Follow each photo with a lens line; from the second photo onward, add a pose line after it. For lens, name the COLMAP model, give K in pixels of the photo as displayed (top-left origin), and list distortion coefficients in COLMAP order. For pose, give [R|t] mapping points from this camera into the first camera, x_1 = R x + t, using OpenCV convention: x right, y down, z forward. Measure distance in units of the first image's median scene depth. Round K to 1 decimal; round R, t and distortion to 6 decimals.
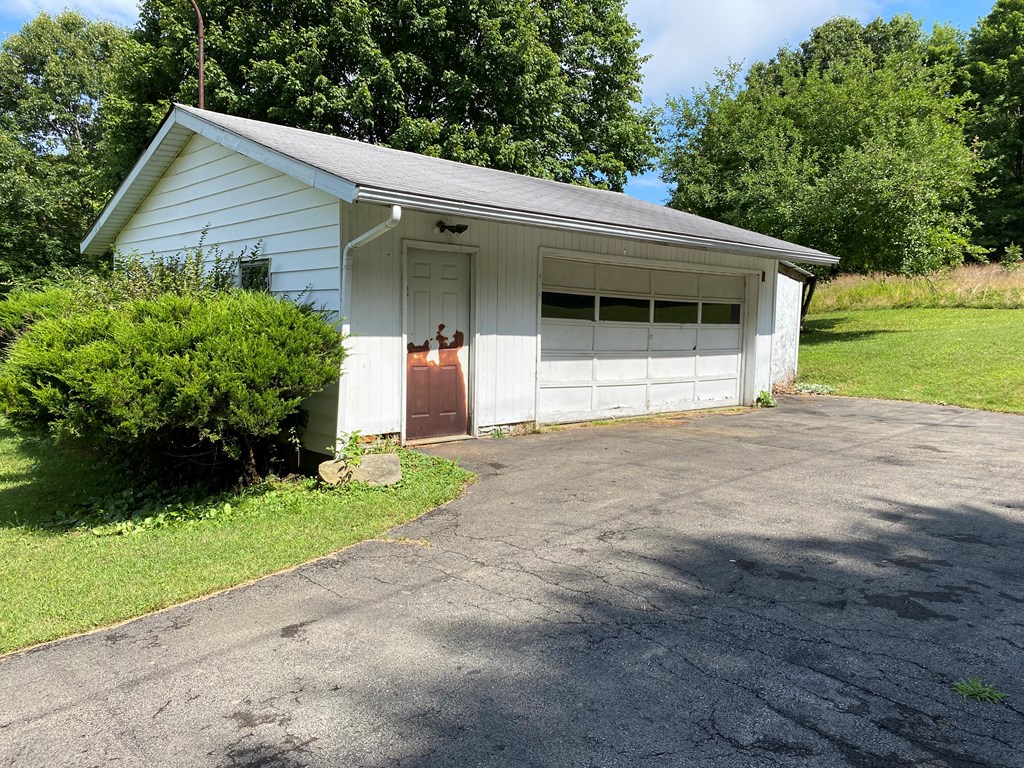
lens RADIAL K [[771.7, 0, 510.1], [0, 771.7, 382.5], [0, 0, 1]] dist [0.002900, -0.020540]
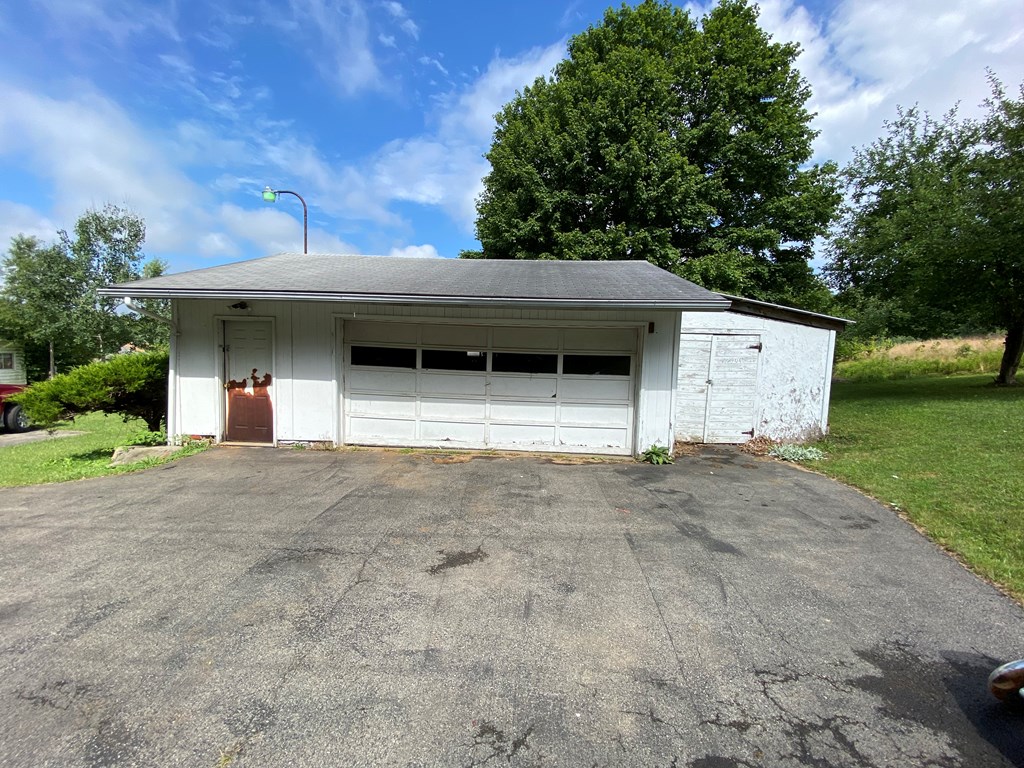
lens RADIAL K [[415.6, 0, 510.2], [0, 415.6, 380.2], [0, 0, 1]] dist [0.001274, -0.006439]
pose [[0.721044, 0.048335, -0.691202, 0.757628], [-0.069103, 0.997607, -0.002325, -0.077543], [0.689435, 0.049441, 0.722658, 0.673883]]
